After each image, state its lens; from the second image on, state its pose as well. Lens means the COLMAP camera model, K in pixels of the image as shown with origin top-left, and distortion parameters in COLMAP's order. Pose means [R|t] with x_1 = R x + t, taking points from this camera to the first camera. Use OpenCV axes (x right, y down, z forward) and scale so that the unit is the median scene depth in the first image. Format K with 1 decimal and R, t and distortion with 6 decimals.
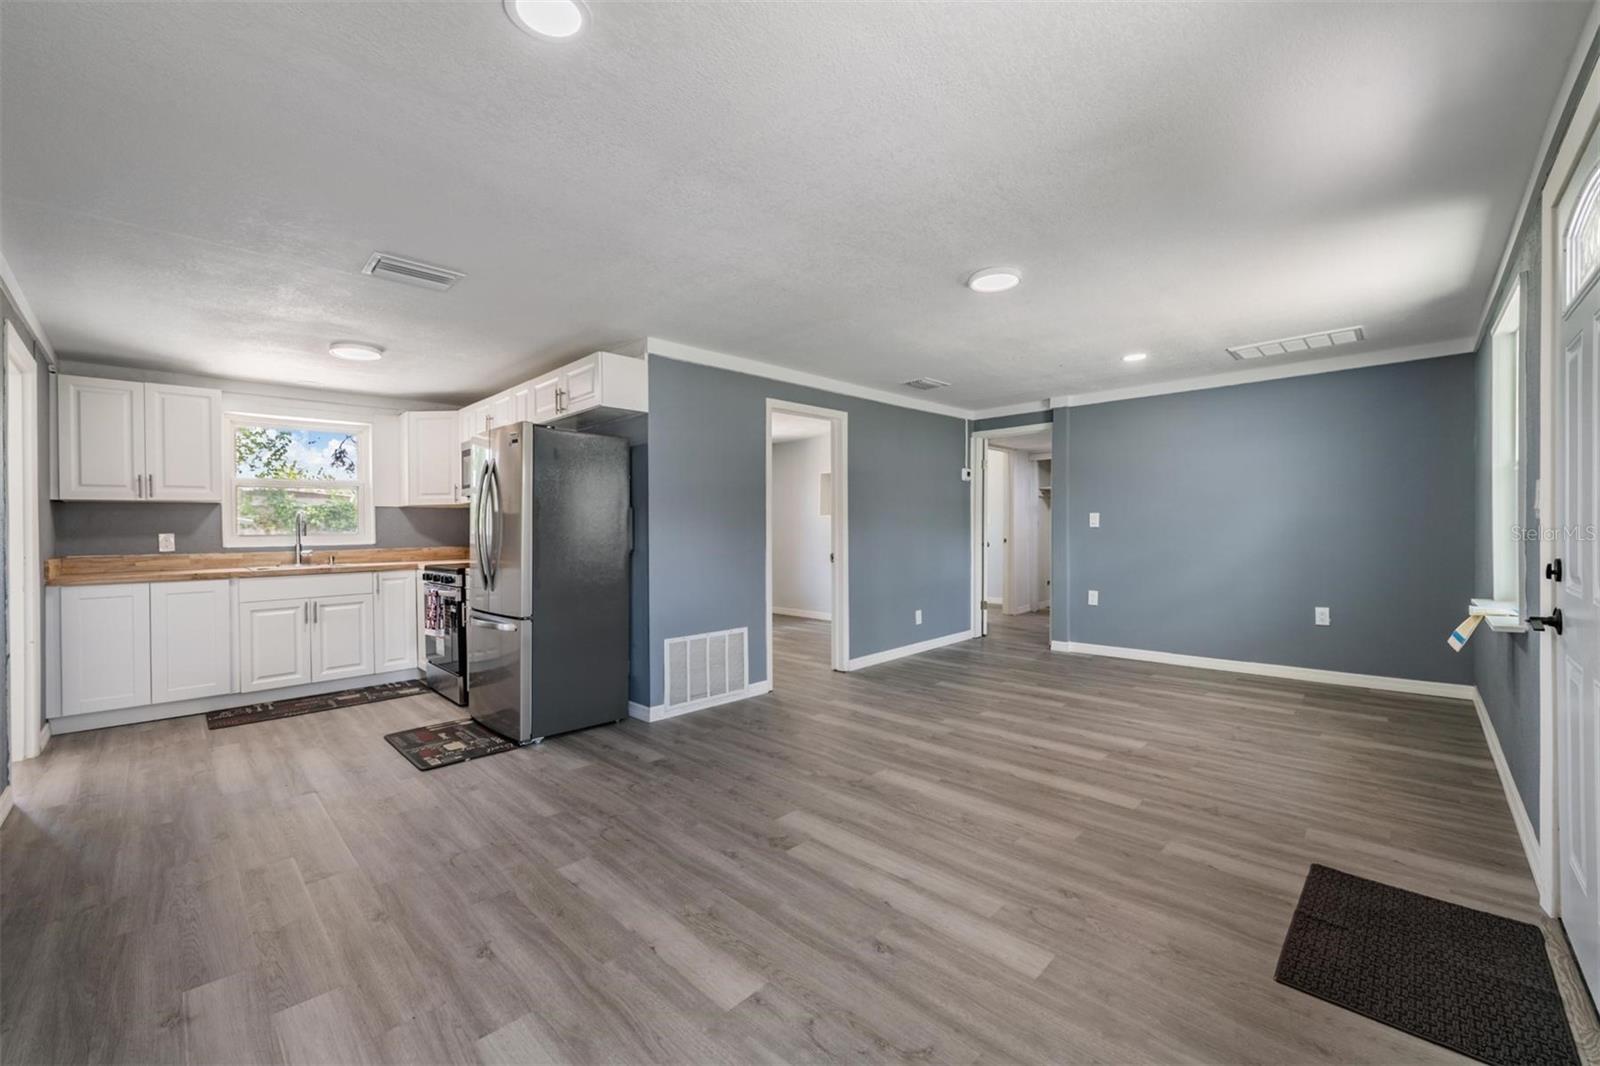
lens RADIAL K [[635.8, 0, 789.9], [0, 635.8, 523.5], [0, 0, 1]] dist [-0.013352, -0.000150]
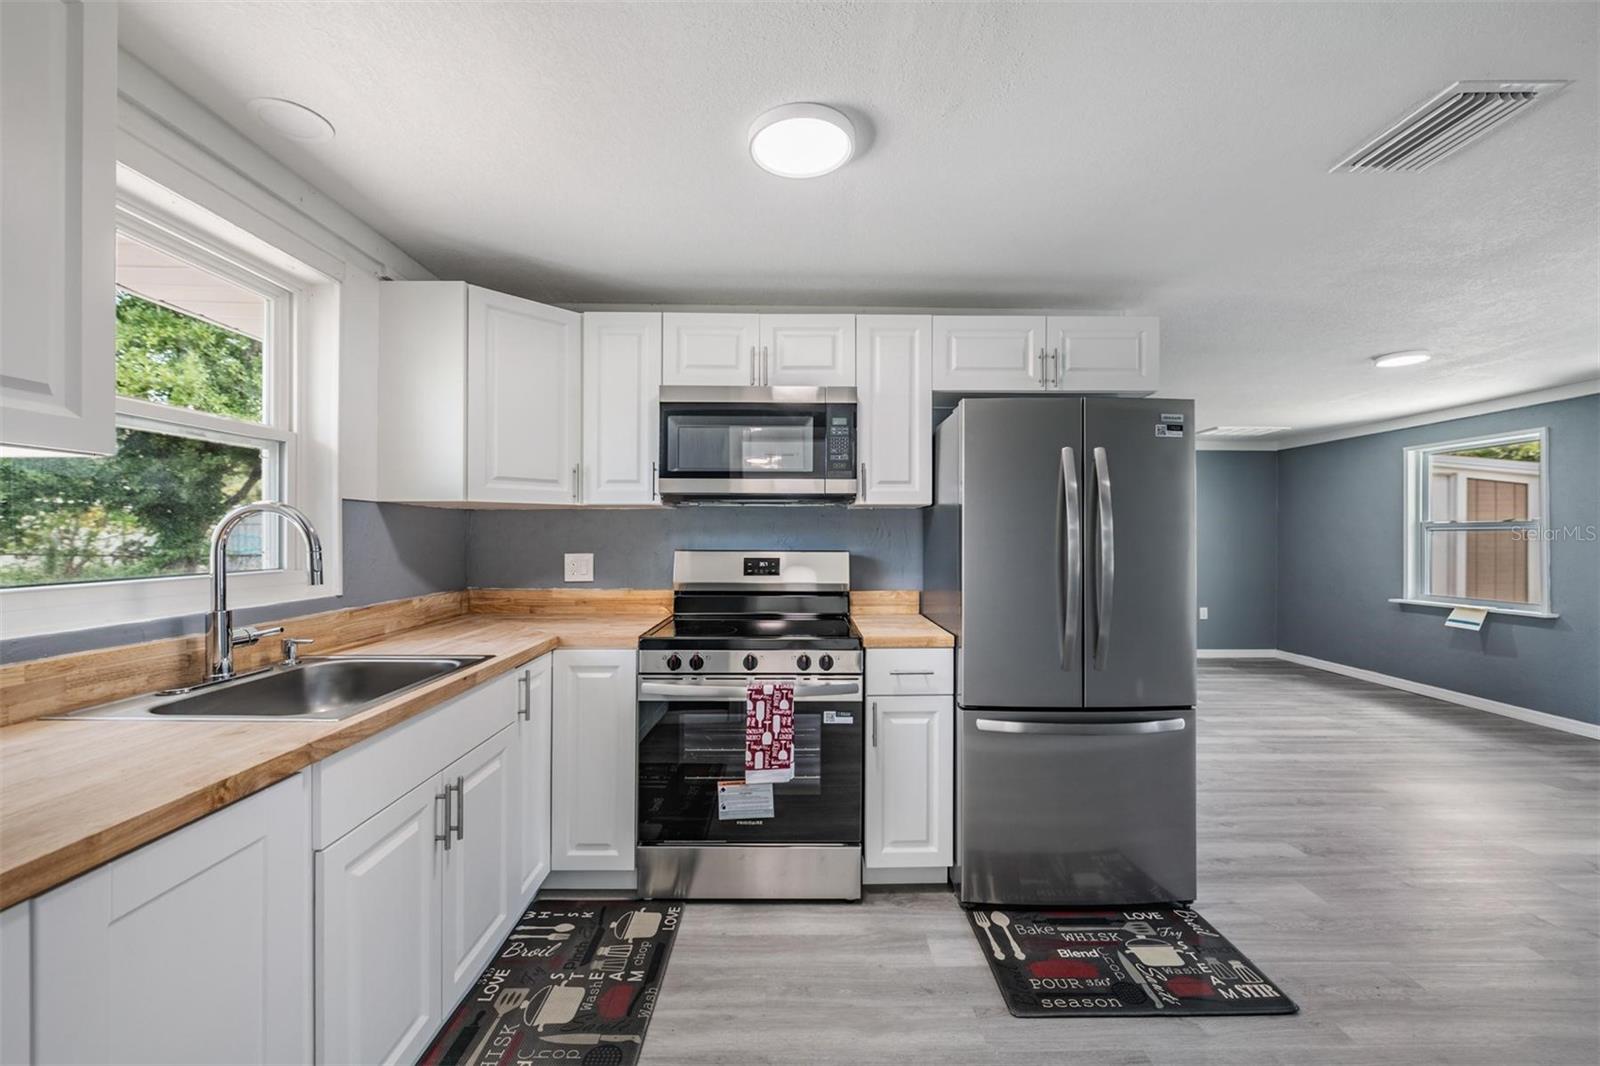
lens RADIAL K [[626.8, 0, 805.5], [0, 626.8, 533.3], [0, 0, 1]] dist [0.001073, -0.000162]
pose [[0.698356, 0.020788, 0.715449, -1.003720], [-0.019068, 0.999764, -0.010436, -0.009713], [-0.715496, -0.006354, 0.698587, 0.727571]]
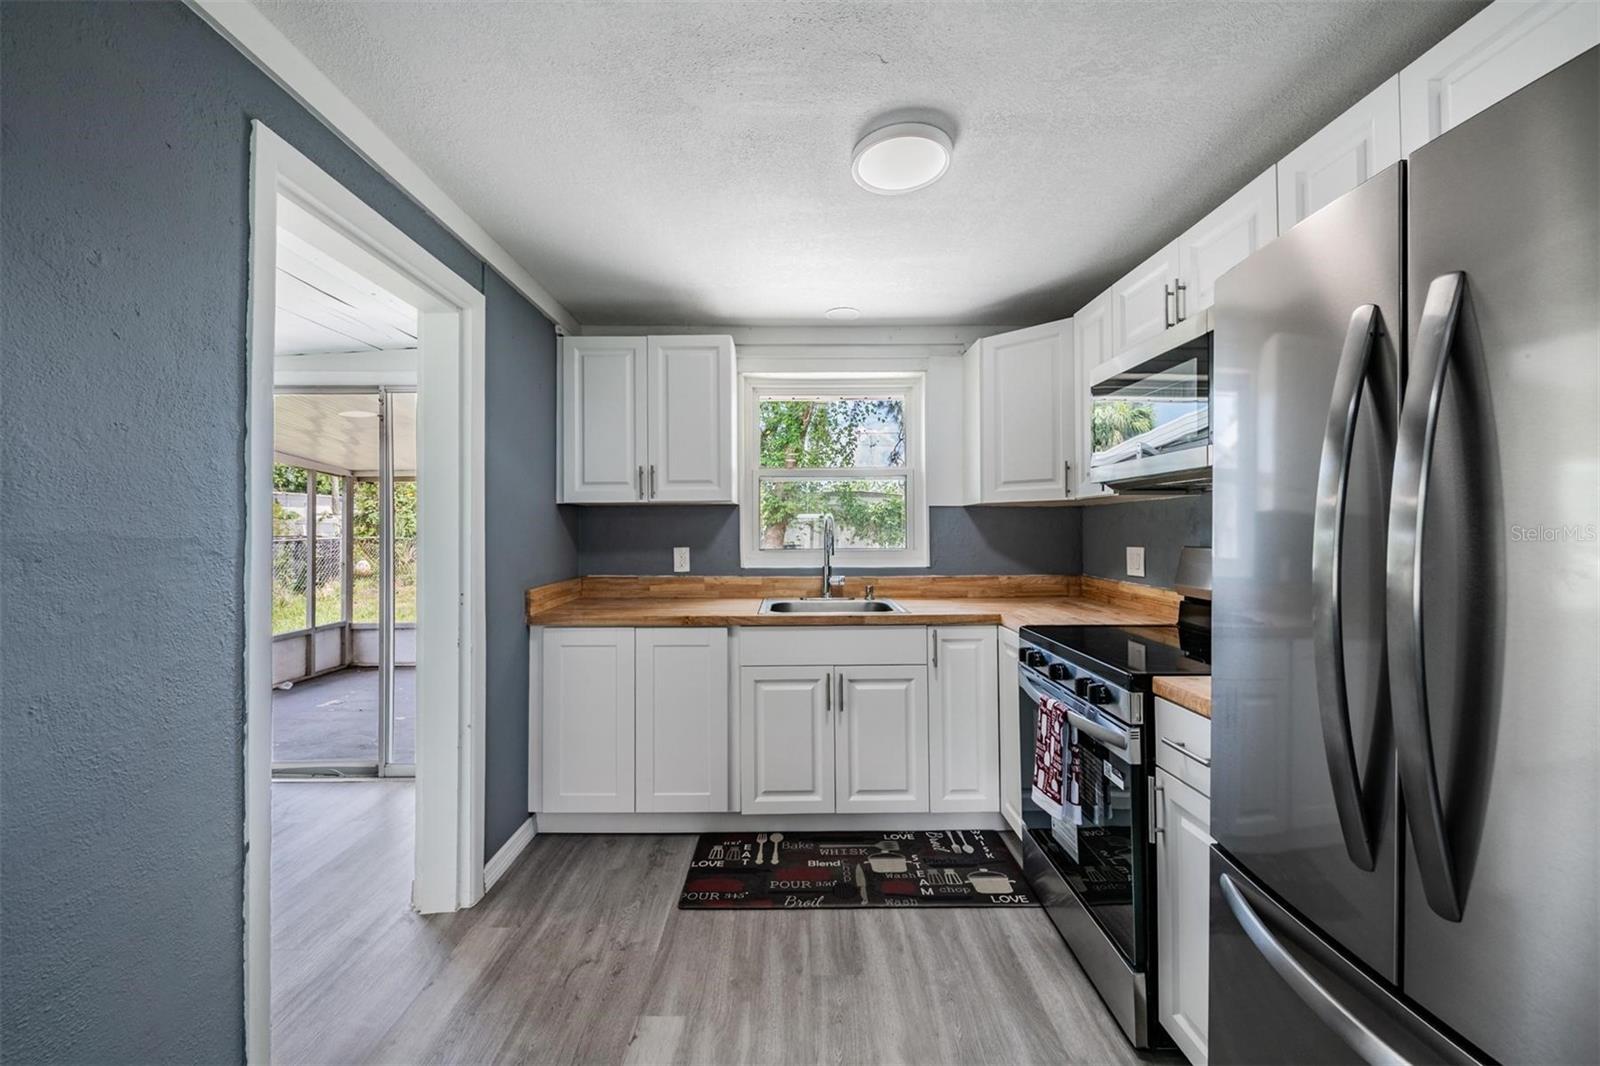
lens RADIAL K [[628.3, 0, 797.9], [0, 628.3, 517.6], [0, 0, 1]] dist [0.000929, -0.000086]
pose [[0.714594, 0.001429, -0.699538, -0.440521], [-0.002041, 0.999998, -0.000043, -0.021333], [0.699536, 0.001458, 0.714596, 0.652817]]
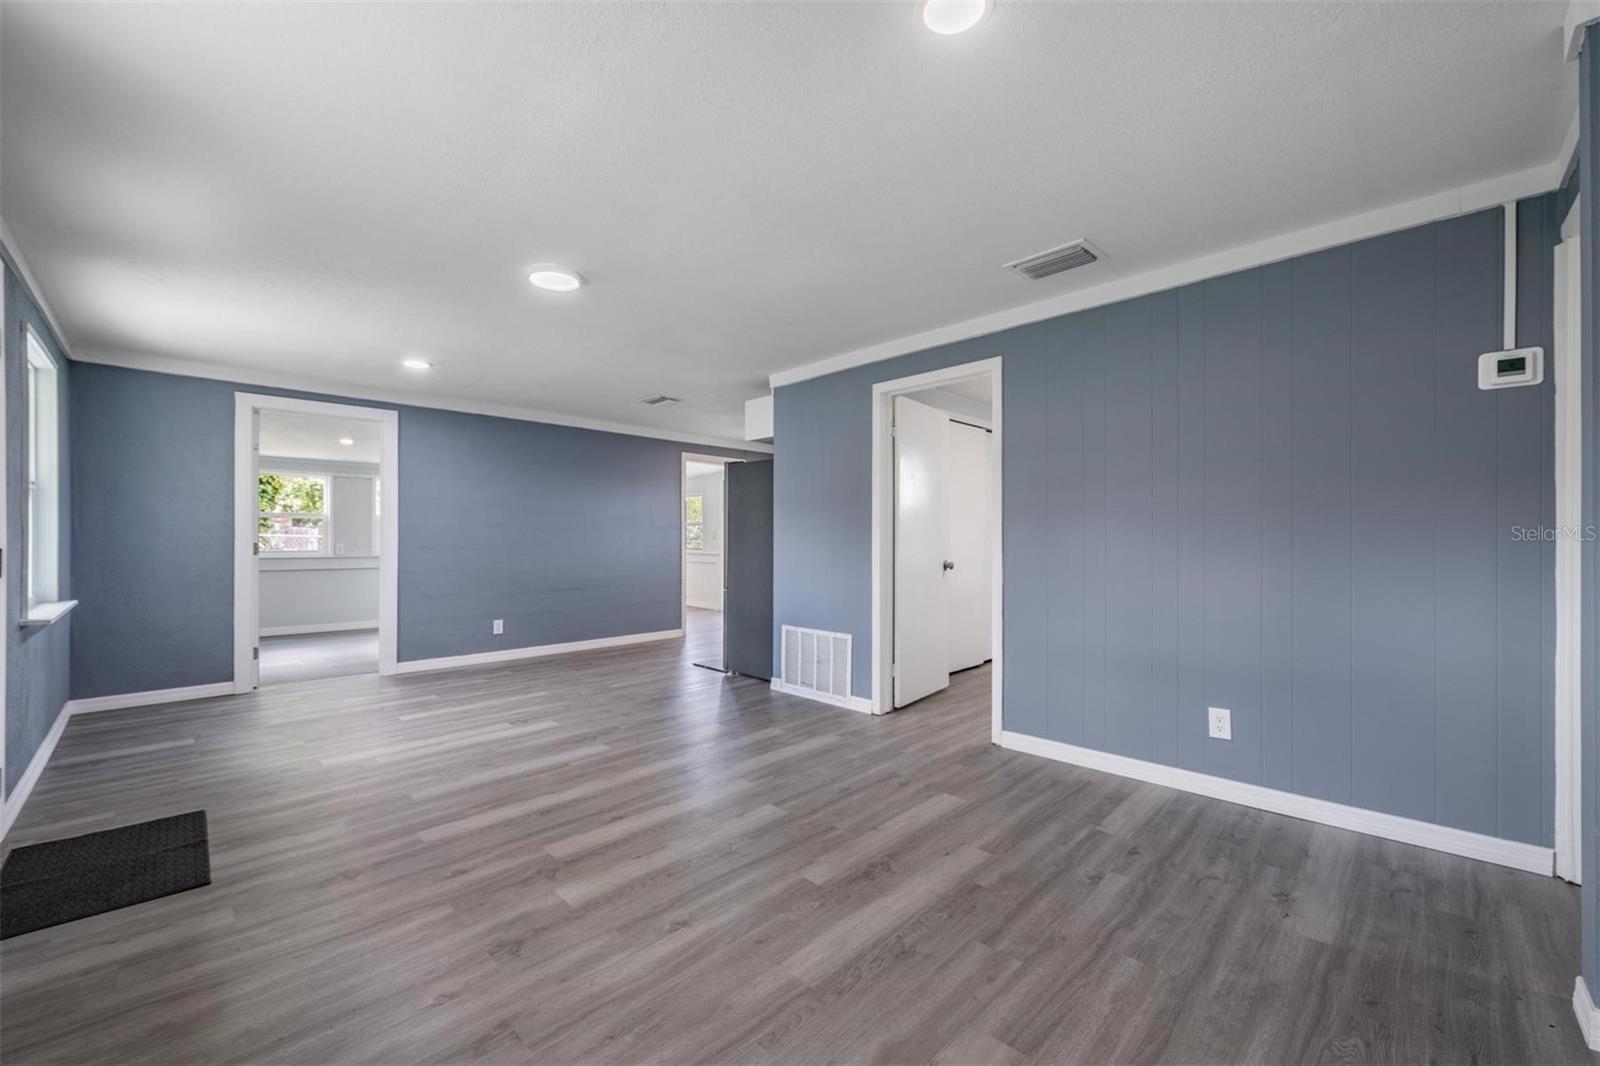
lens RADIAL K [[621.7, 0, 810.3], [0, 621.7, 538.0], [0, 0, 1]] dist [-0.011701, -0.000184]
pose [[0.018869, 0.014633, -0.999715, 0.960179], [0.013242, 0.999802, 0.014884, 0.003127], [0.999734, -0.013519, 0.018672, 1.028940]]
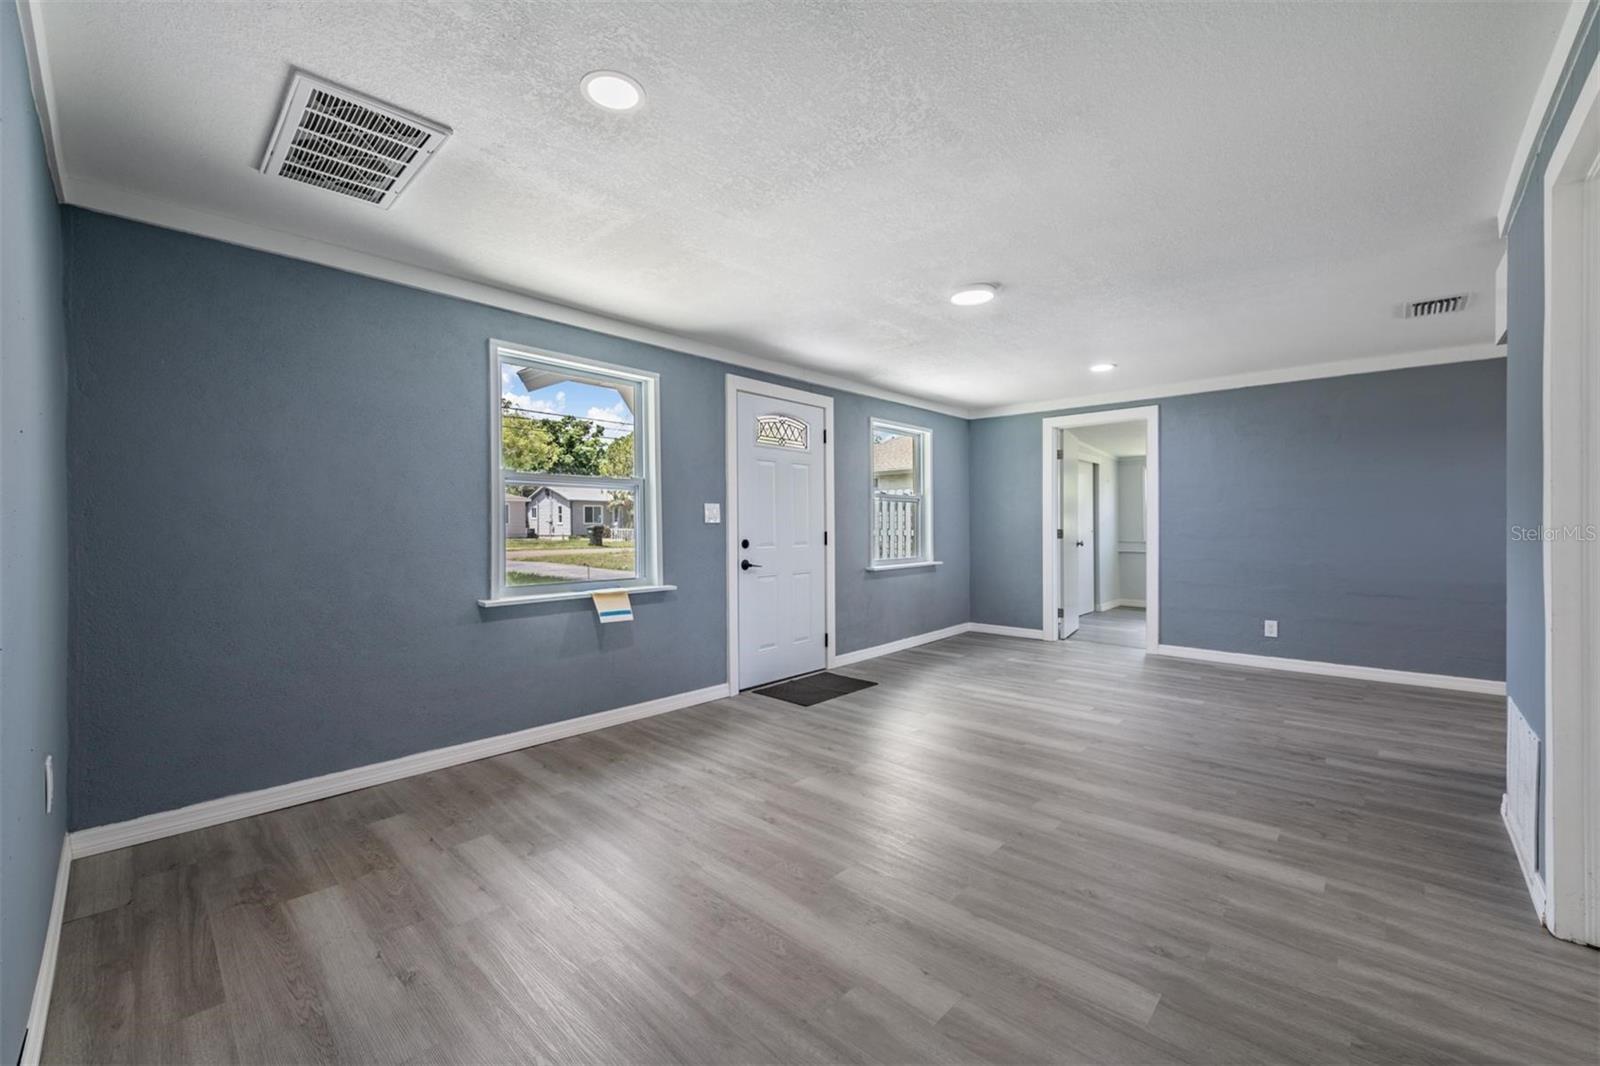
lens RADIAL K [[651.3, 0, 805.6], [0, 651.3, 536.4], [0, 0, 1]] dist [-0.002096, -0.000301]
pose [[-0.998168, 0.016056, -0.058339, 0.503851], [0.015818, 0.999865, 0.004535, 0.017150], [0.058404, 0.003604, -0.998287, 1.568017]]
